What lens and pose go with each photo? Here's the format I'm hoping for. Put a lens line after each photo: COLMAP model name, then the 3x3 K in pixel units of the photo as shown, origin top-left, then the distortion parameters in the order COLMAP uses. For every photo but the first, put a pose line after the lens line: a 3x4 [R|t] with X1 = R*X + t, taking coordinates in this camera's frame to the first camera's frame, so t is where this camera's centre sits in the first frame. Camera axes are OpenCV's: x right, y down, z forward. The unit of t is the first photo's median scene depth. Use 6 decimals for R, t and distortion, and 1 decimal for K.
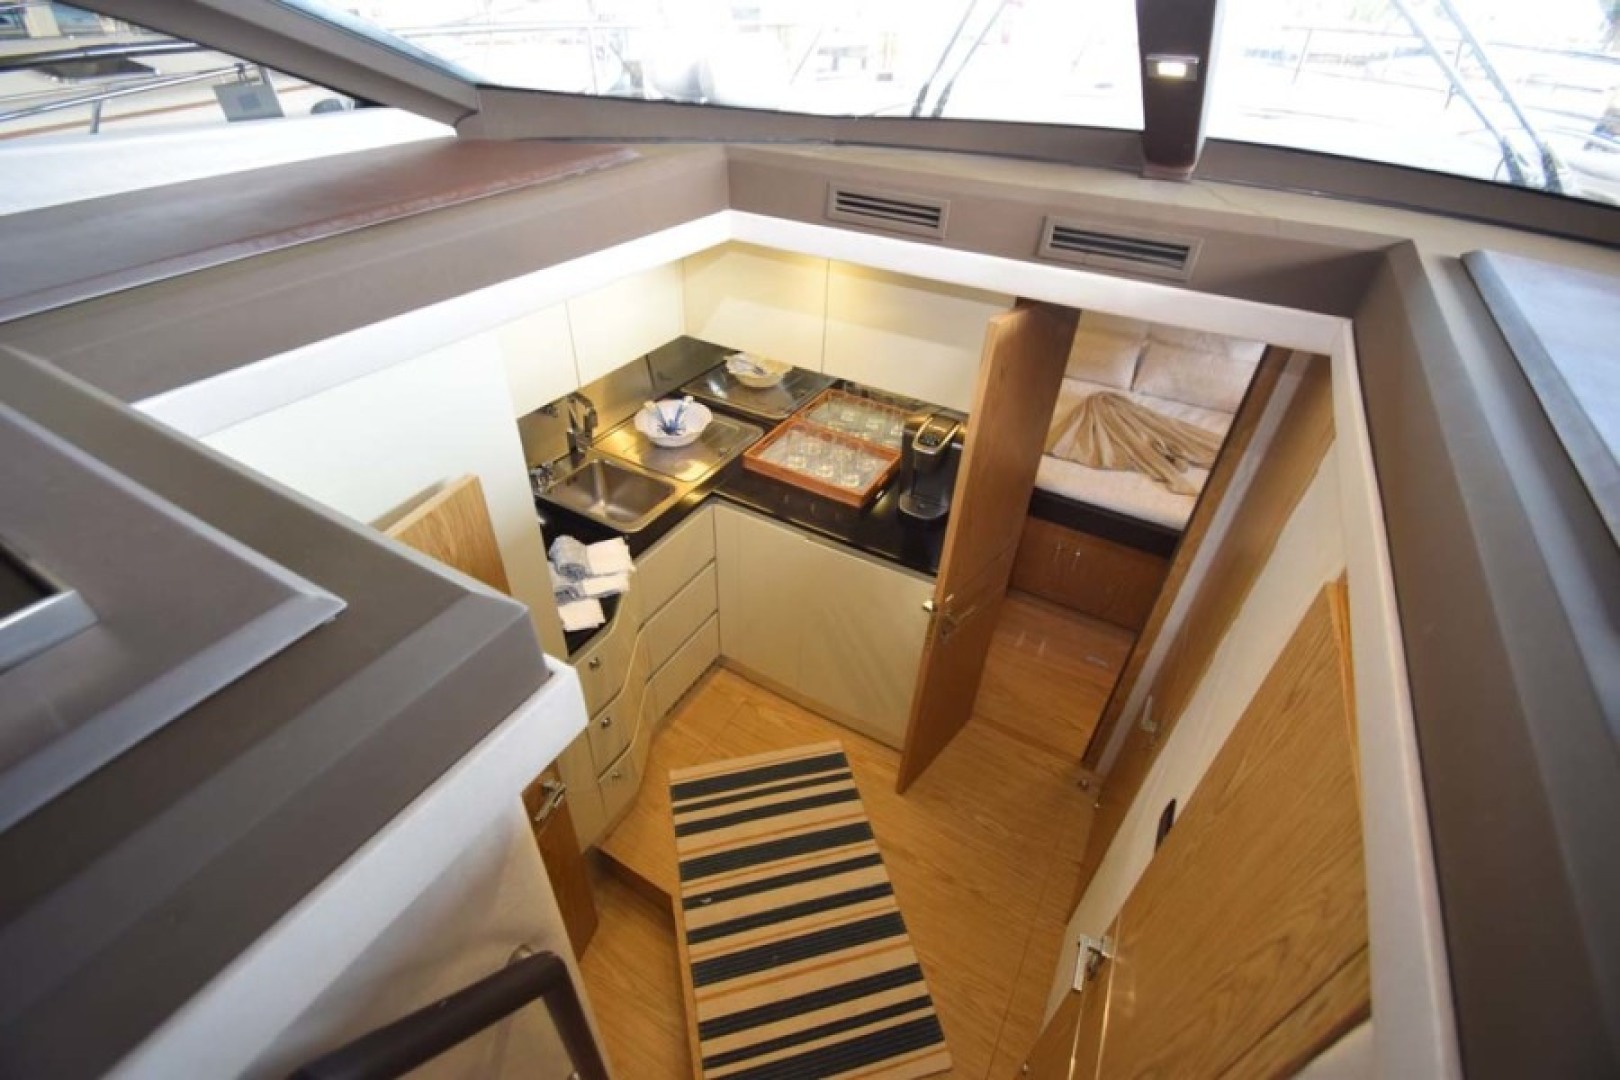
lens RADIAL K [[713.3, 0, 803.6], [0, 713.3, 538.3], [0, 0, 1]] dist [-0.005497, -0.002475]
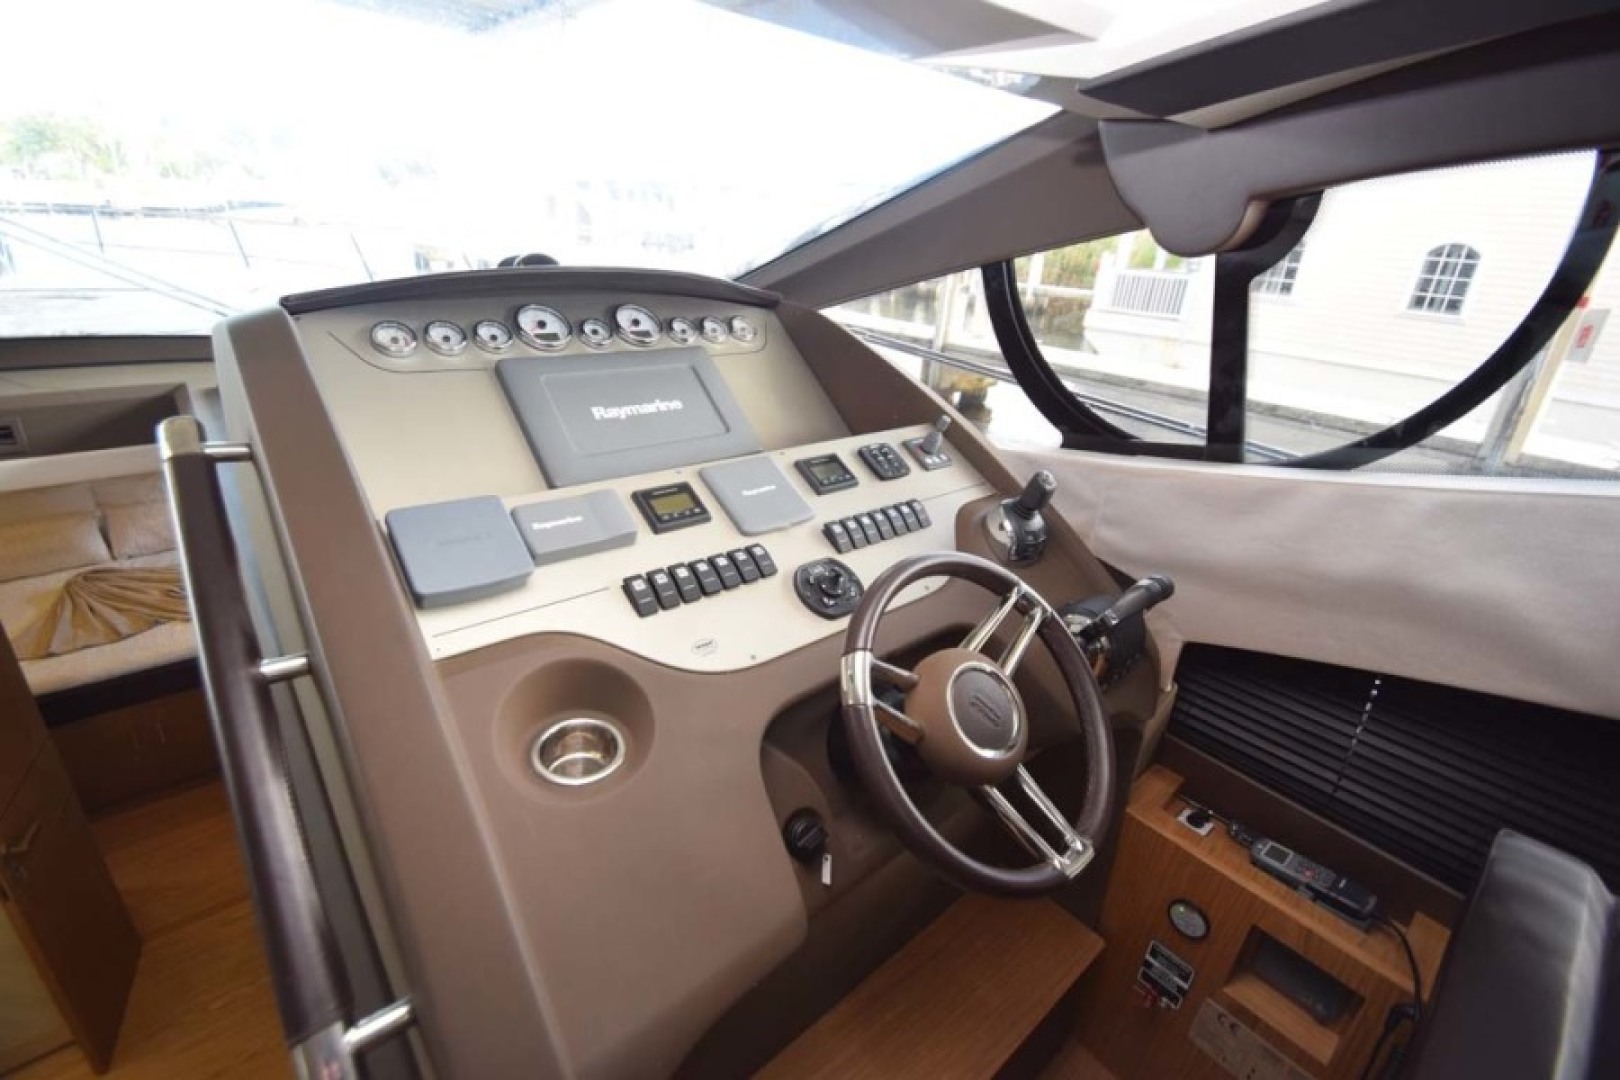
lens RADIAL K [[713.3, 0, 794.4], [0, 713.3, 538.9], [0, 0, 1]] dist [-0.005497, -0.002475]
pose [[0.339648, -0.389878, 0.855941, -0.039187], [0.522880, 0.834723, 0.172728, 0.097696], [-0.781816, 0.388887, 0.487371, -0.223459]]
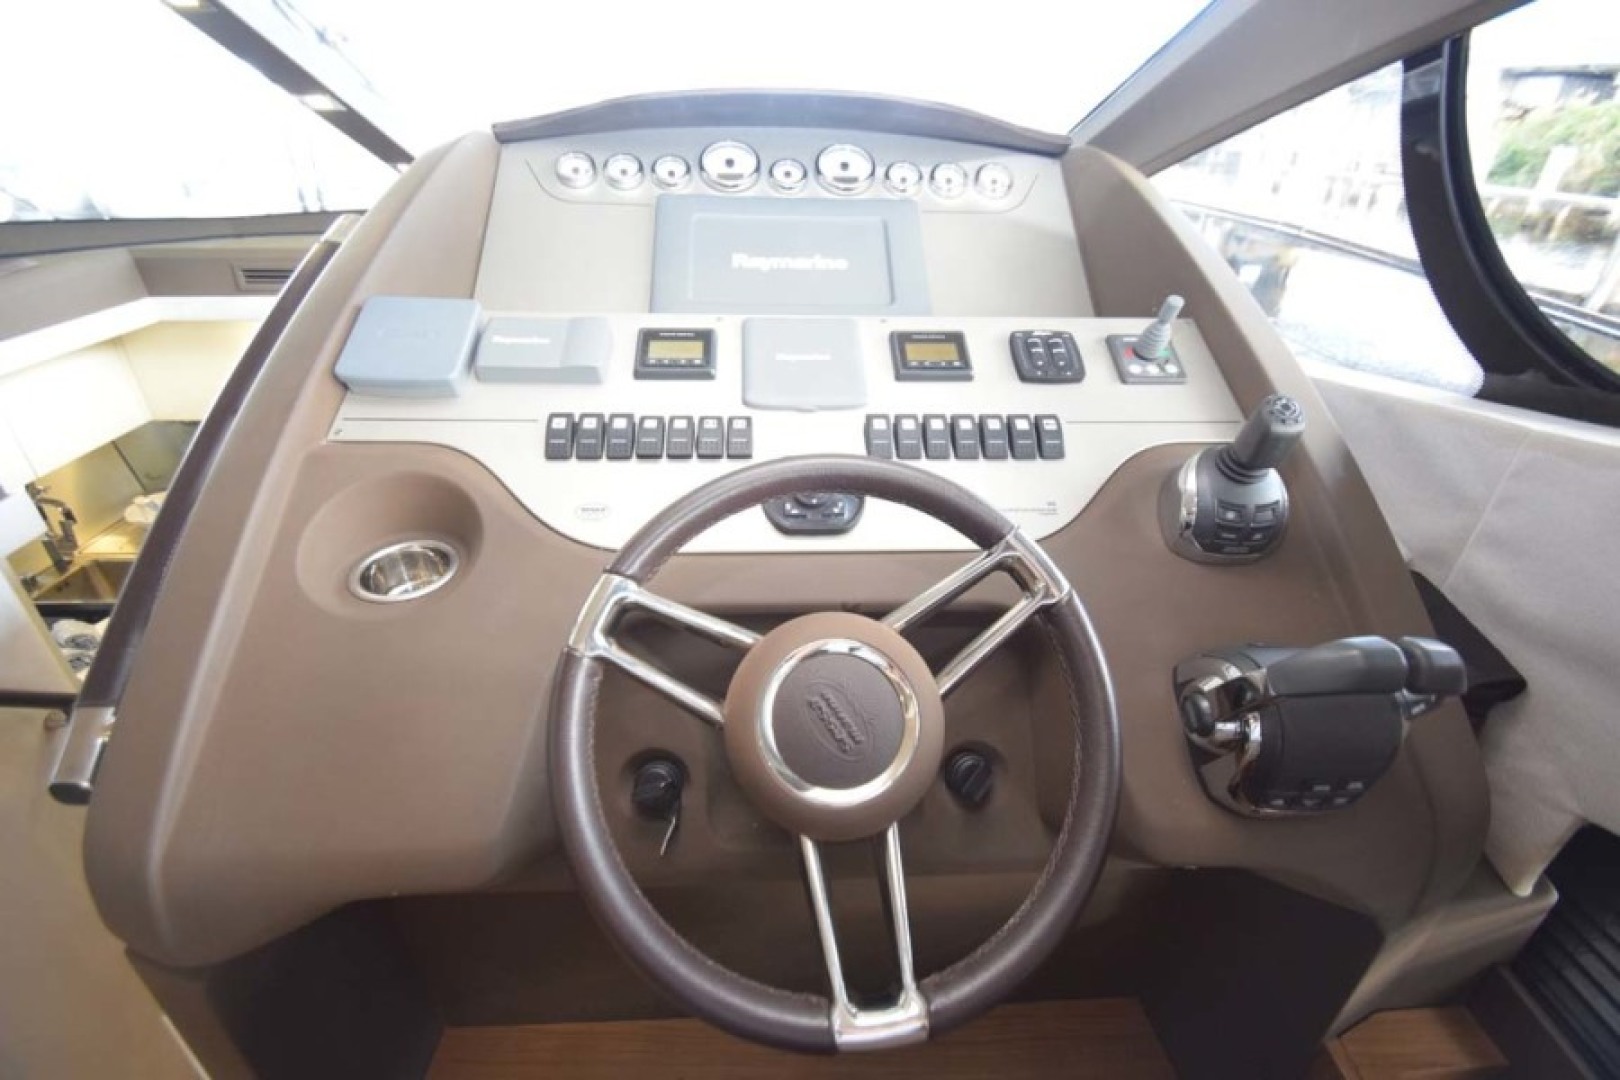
lens RADIAL K [[713.3, 0, 802.0], [0, 713.3, 532.6], [0, 0, 1]] dist [-0.005497, -0.002475]
pose [[0.841208, -0.286794, 0.458388, 0.090336], [0.335076, 0.941842, -0.025642, 0.177776], [-0.424375, 0.175165, 0.888382, -0.263037]]
